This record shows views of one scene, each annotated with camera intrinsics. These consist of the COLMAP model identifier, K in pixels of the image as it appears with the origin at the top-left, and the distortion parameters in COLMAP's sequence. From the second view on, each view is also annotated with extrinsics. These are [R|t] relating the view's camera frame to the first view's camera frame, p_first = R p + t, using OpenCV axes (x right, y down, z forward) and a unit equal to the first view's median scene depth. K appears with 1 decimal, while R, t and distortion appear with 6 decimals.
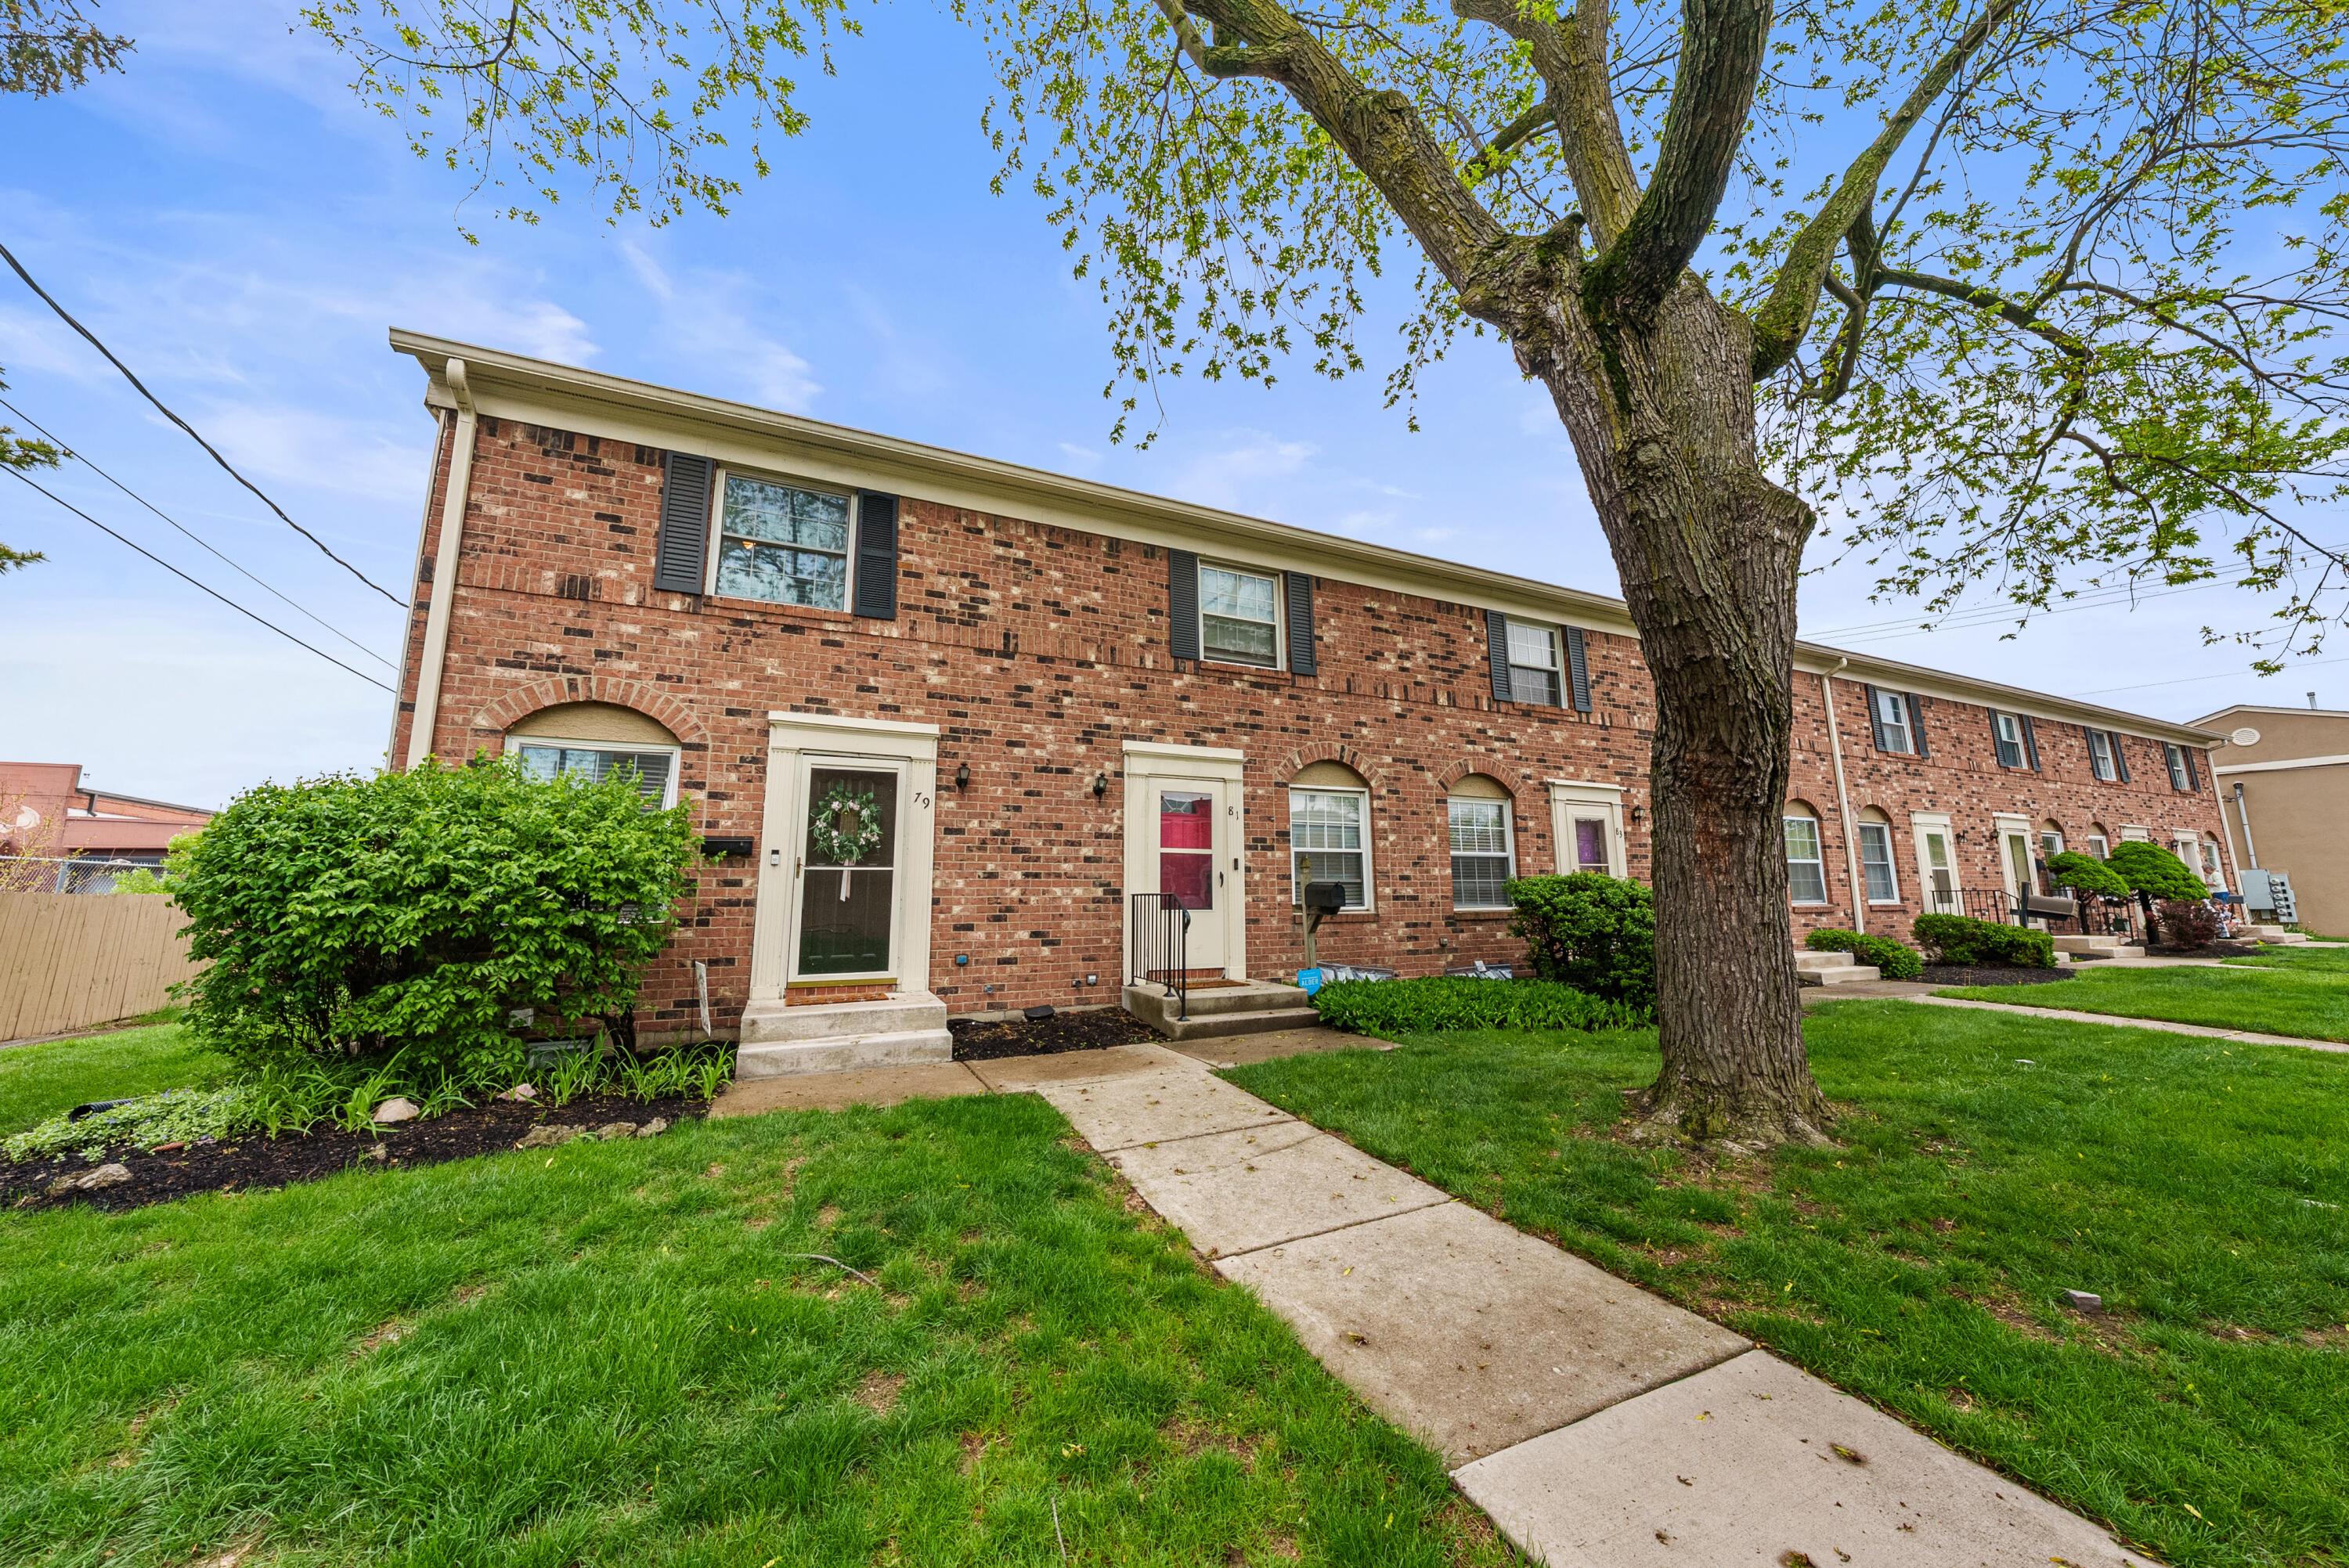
lens RADIAL K [[806.3, 0, 1182.4], [0, 806.3, 775.2], [0, 0, 1]] dist [-0.004795, 0.000806]
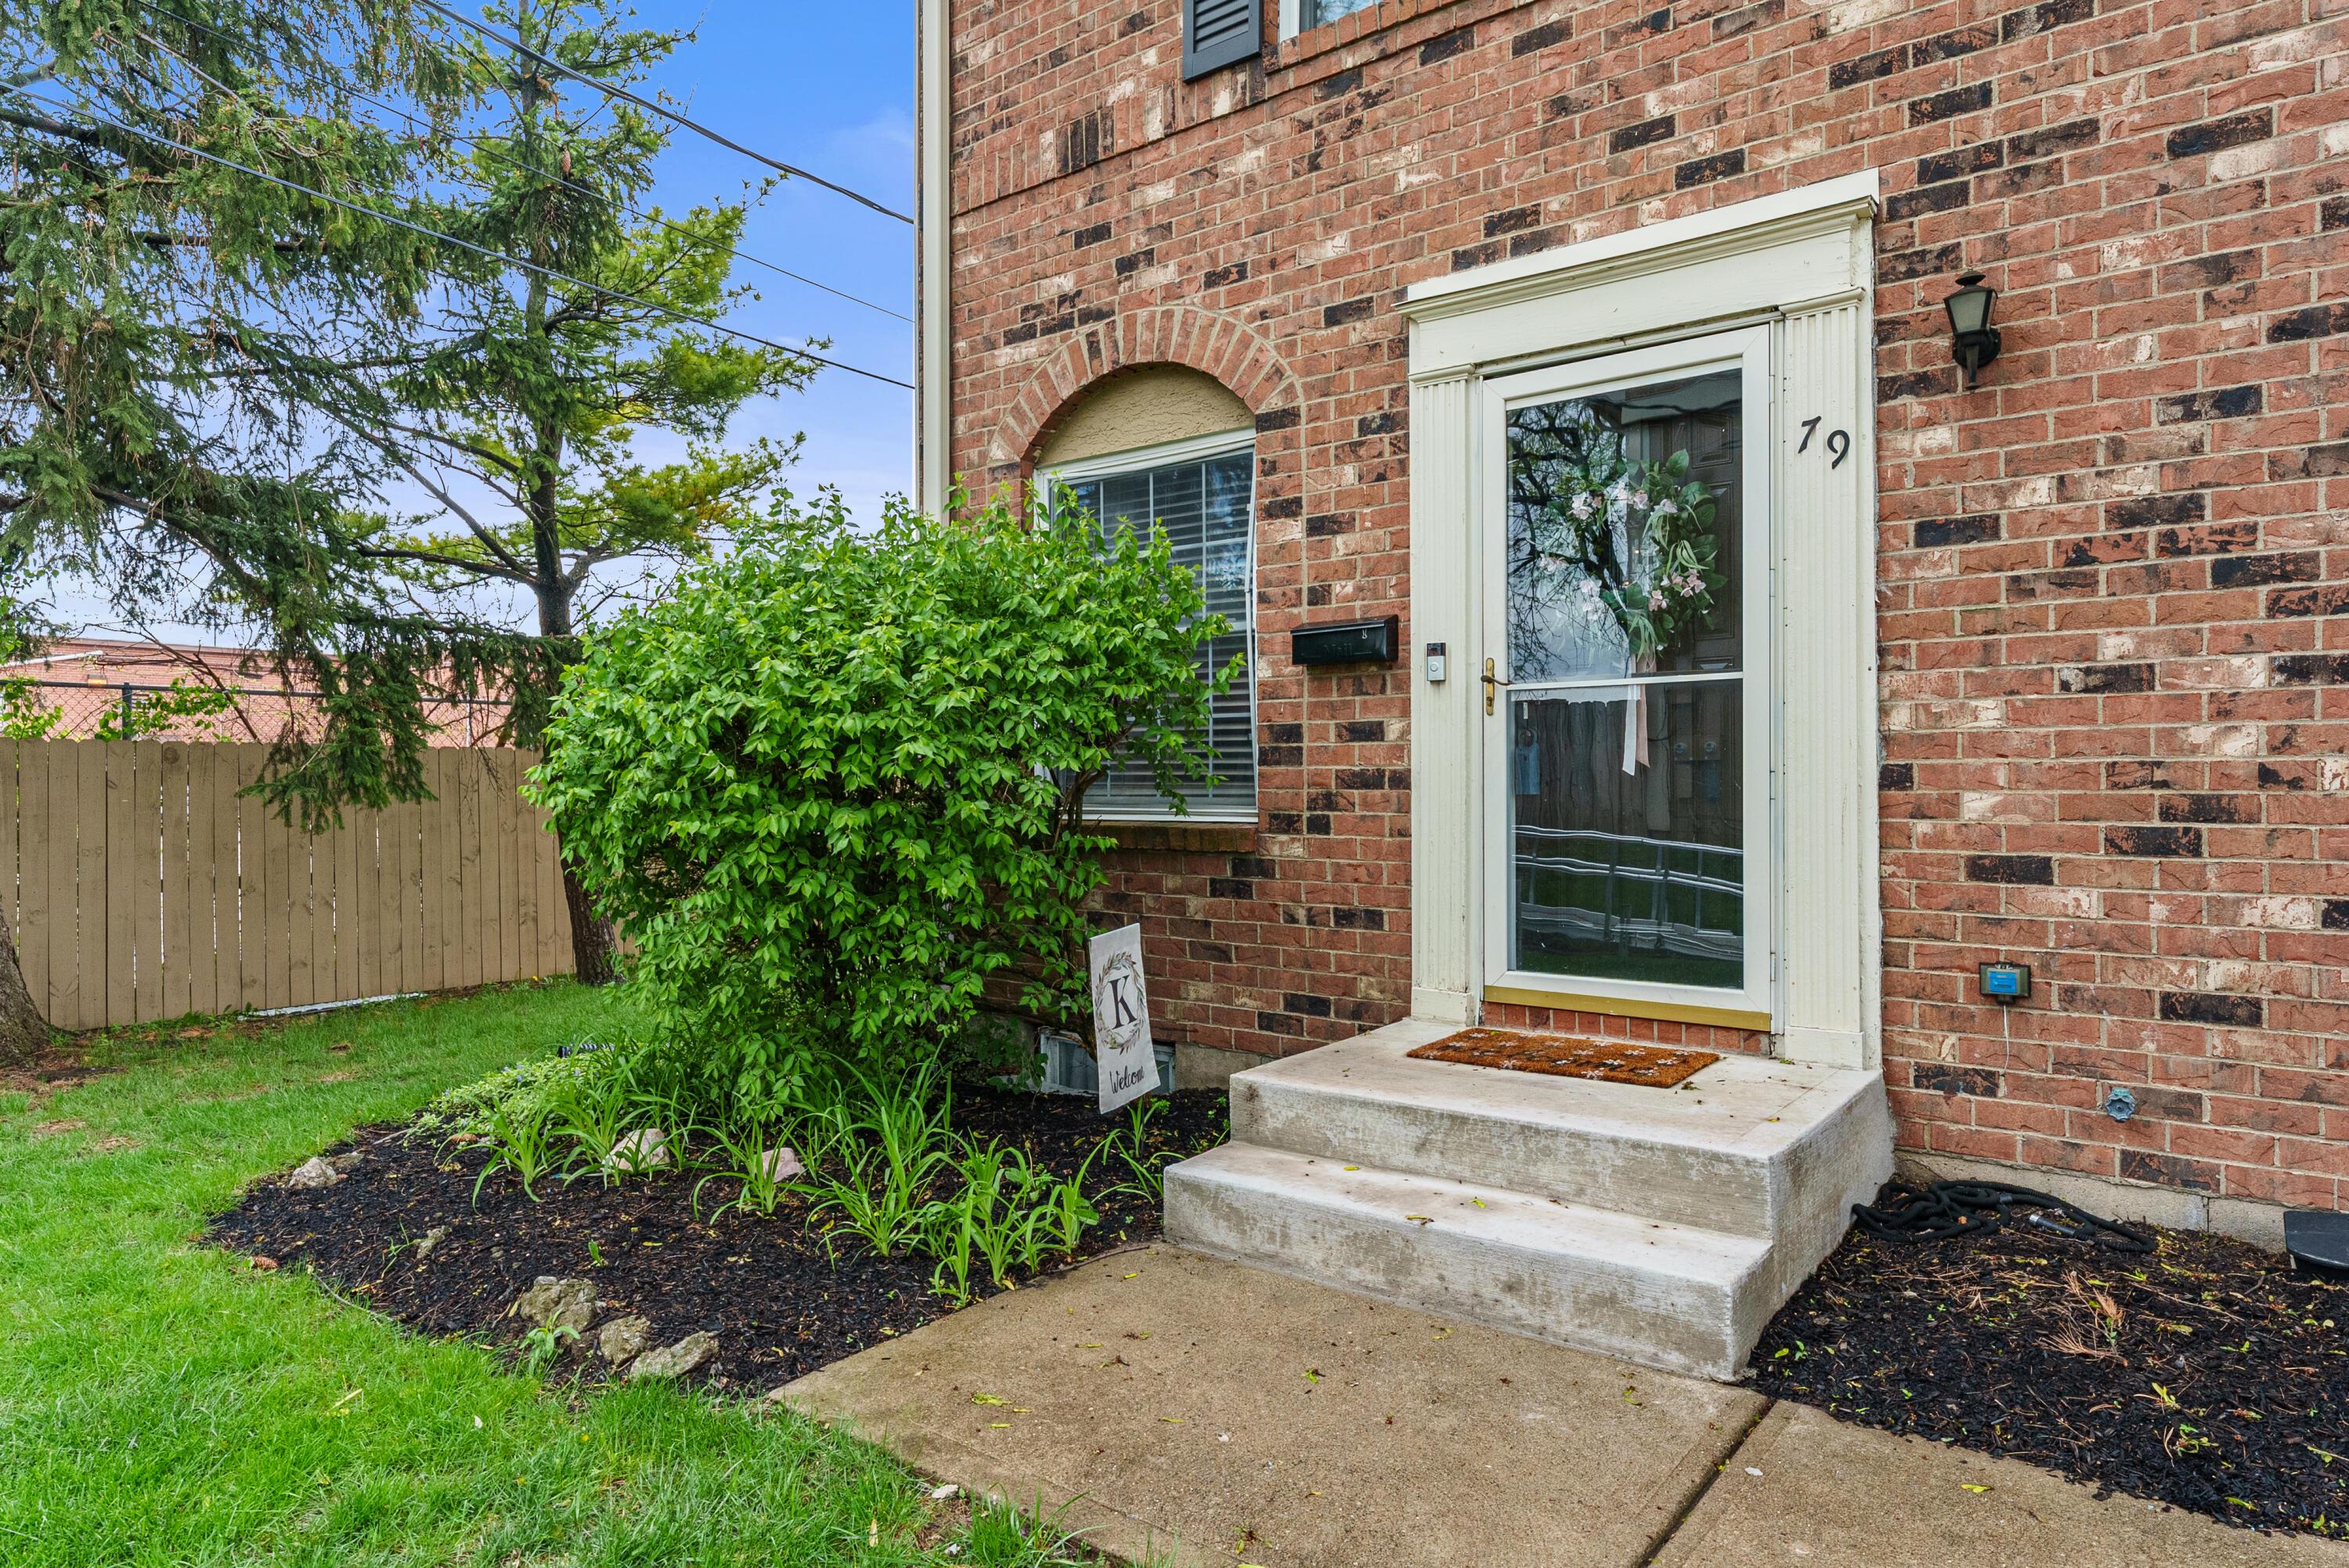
lens RADIAL K [[1393.2, 0, 1172.9], [0, 1393.2, 777.8], [0, 0, 1]] dist [0.003361, -0.001149]
pose [[0.450271, 0.005845, -0.892873, 0.032209], [0.141256, 0.986919, 0.077696, 0.086538], [0.881648, -0.161108, 0.443556, 0.584715]]
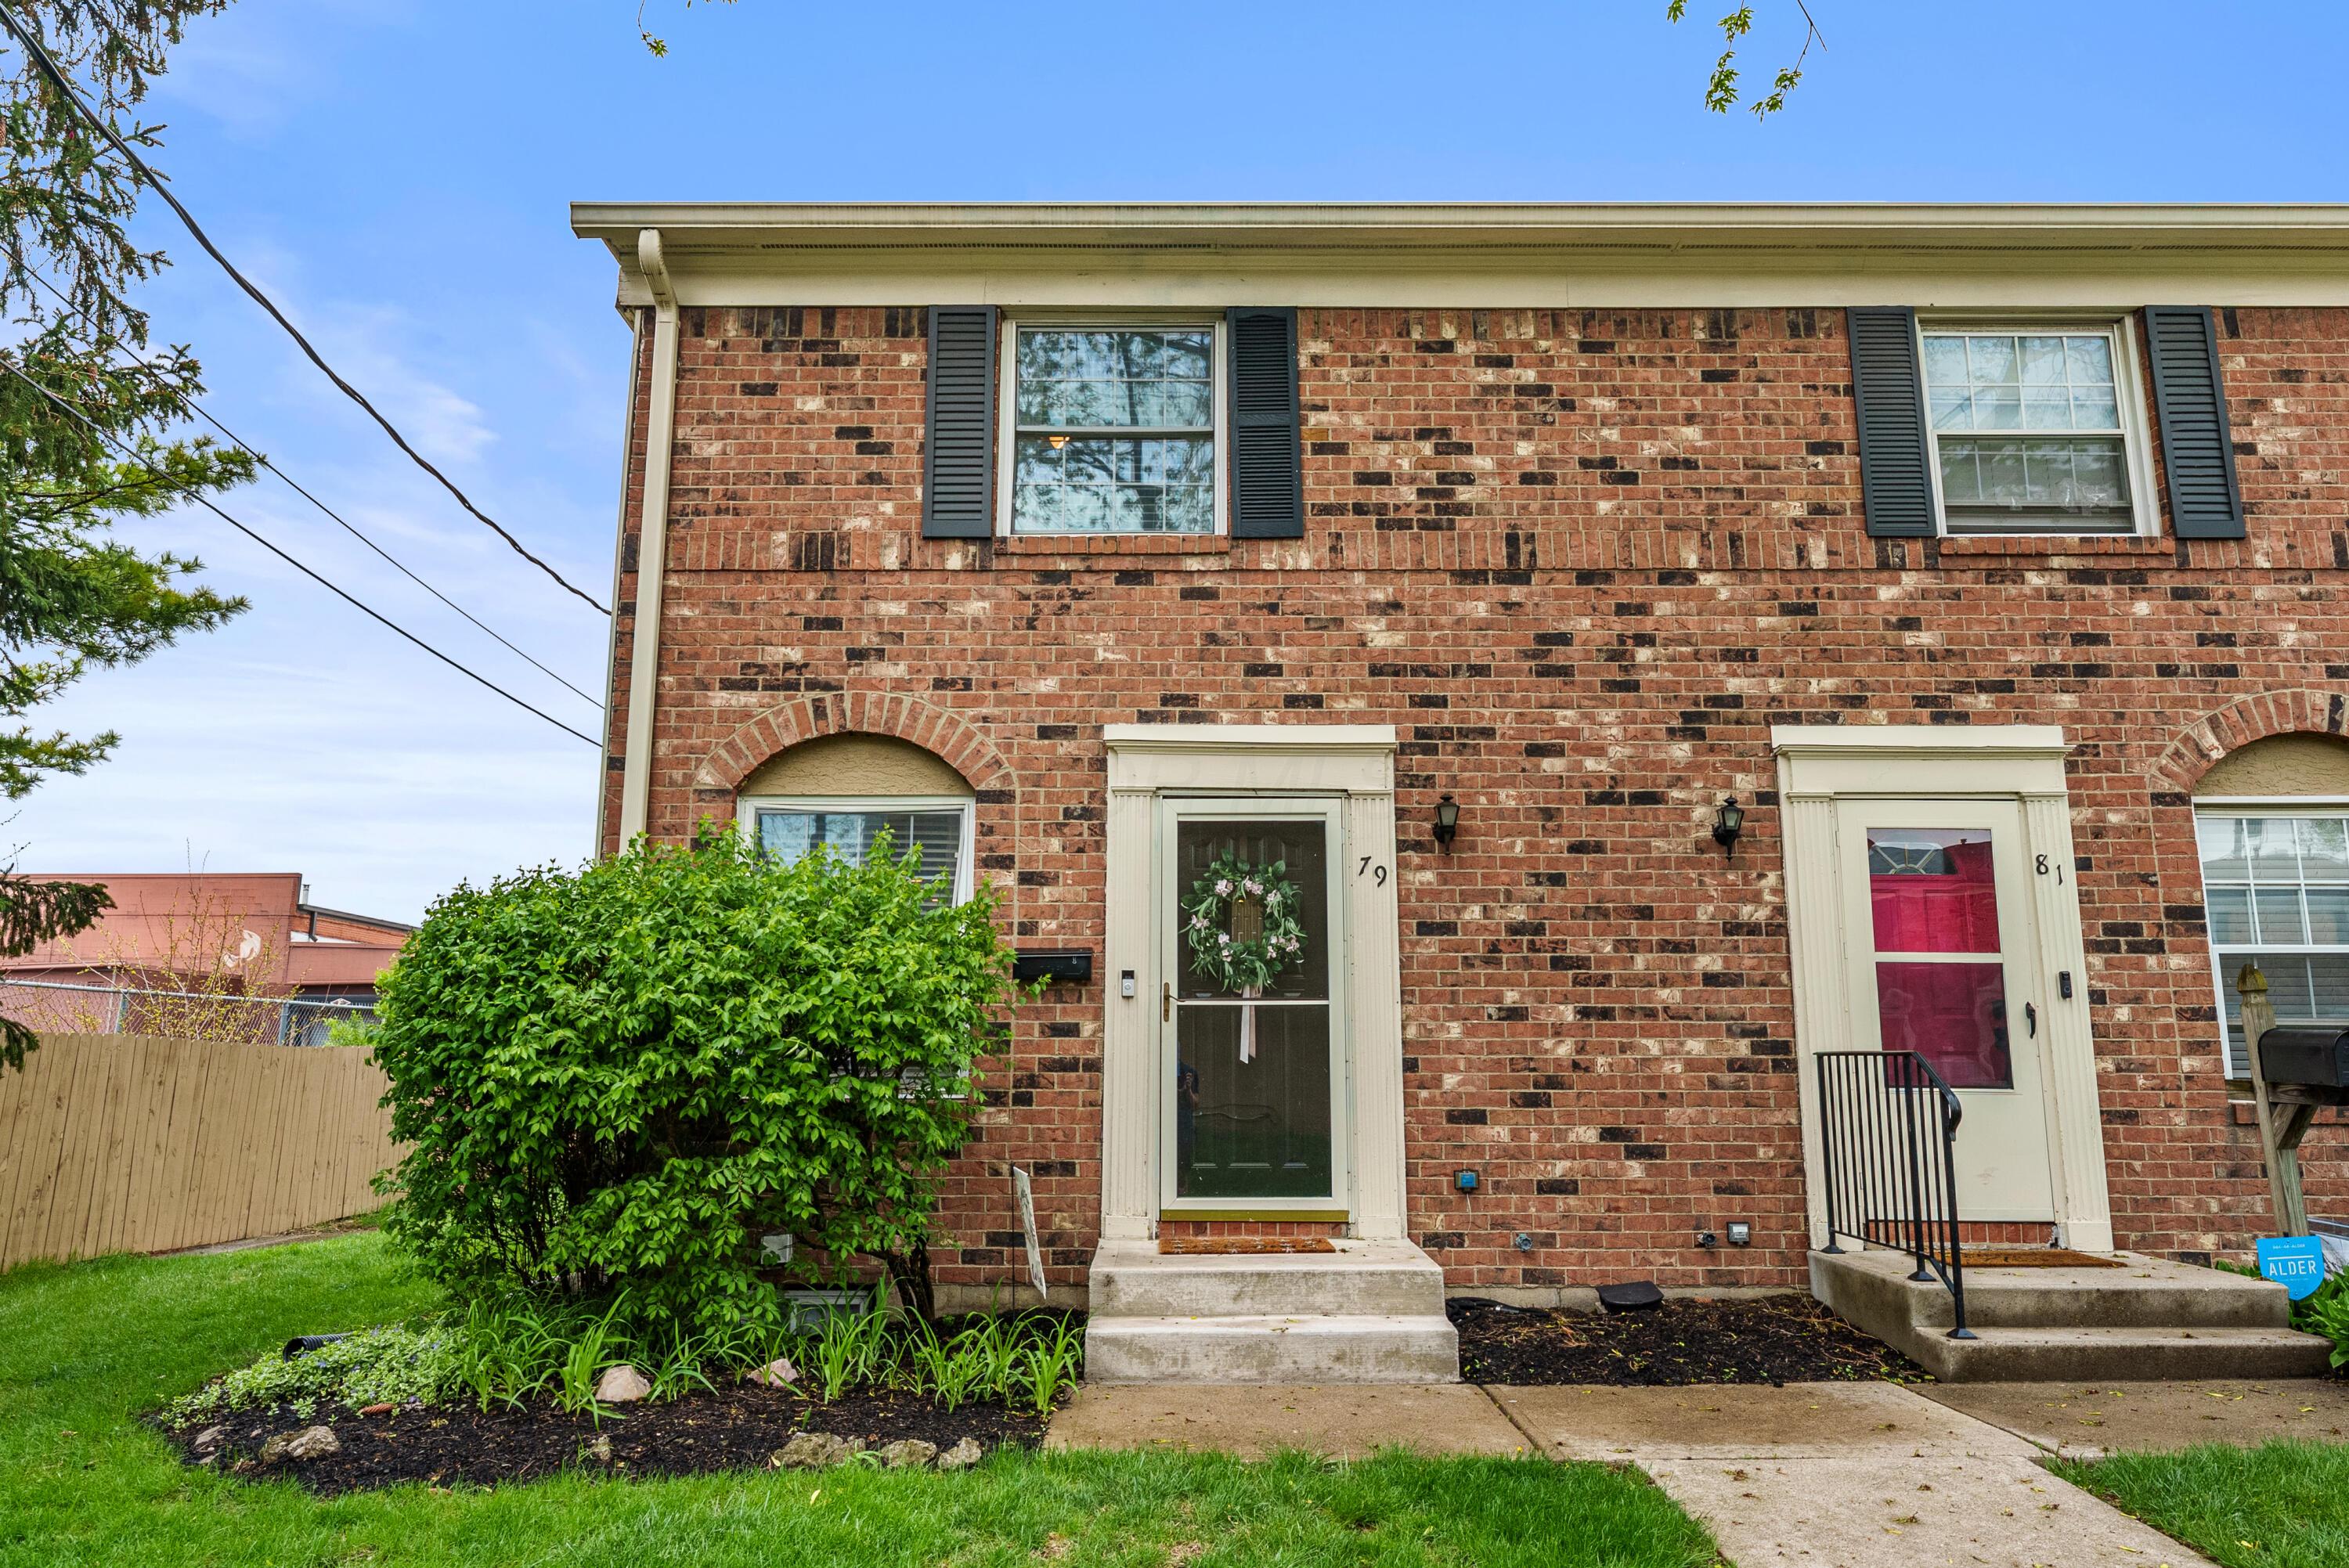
lens RADIAL K [[1577.1, 0, 1179.6], [0, 1577.1, 769.9], [0, 0, 1]] dist [0.003413, -0.000934]
pose [[0.905067, -0.070218, -0.419433, -0.001777], [0.058013, 0.997440, -0.041802, 0.001241], [0.421294, 0.013501, 0.906824, 0.016077]]
